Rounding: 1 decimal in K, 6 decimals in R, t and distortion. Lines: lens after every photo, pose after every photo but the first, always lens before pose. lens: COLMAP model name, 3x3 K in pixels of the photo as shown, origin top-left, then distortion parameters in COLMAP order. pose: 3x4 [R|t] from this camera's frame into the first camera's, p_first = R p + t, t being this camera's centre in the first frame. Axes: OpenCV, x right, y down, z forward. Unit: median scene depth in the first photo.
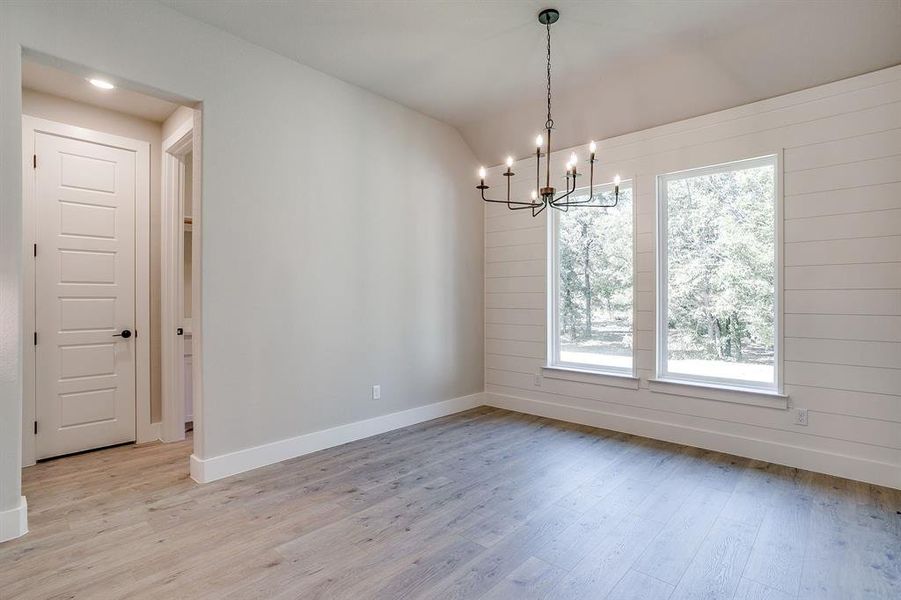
lens RADIAL K [[452.5, 0, 445.4], [0, 452.5, 298.4], [0, 0, 1]] dist [-0.059800, 0.043555]
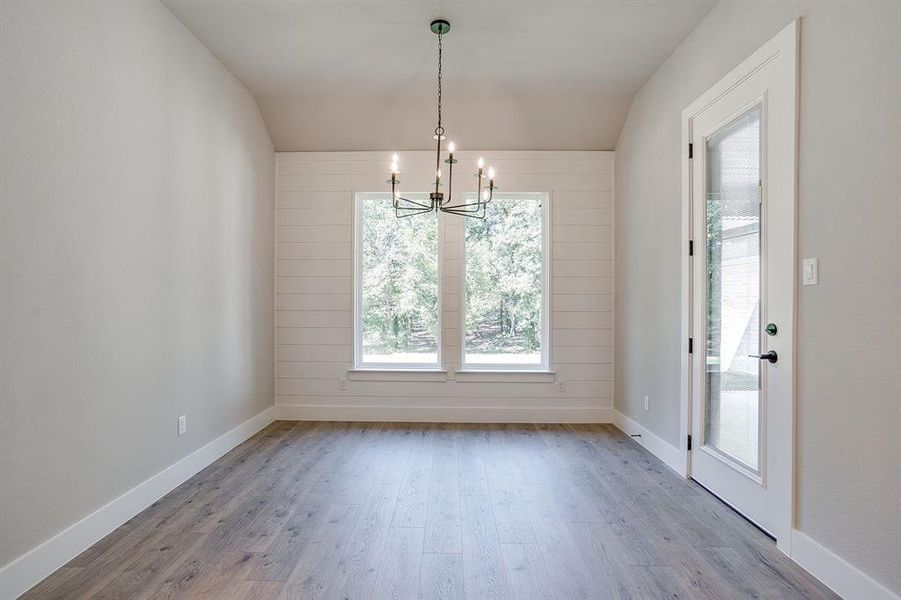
lens RADIAL K [[452.5, 0, 445.4], [0, 452.5, 298.4], [0, 0, 1]] dist [-0.059800, 0.043555]
pose [[0.740860, 0.003222, 0.671651, -0.324533], [-0.002976, 0.999994, -0.001514, -0.002072], [-0.671653, -0.000877, 0.740866, 0.160604]]
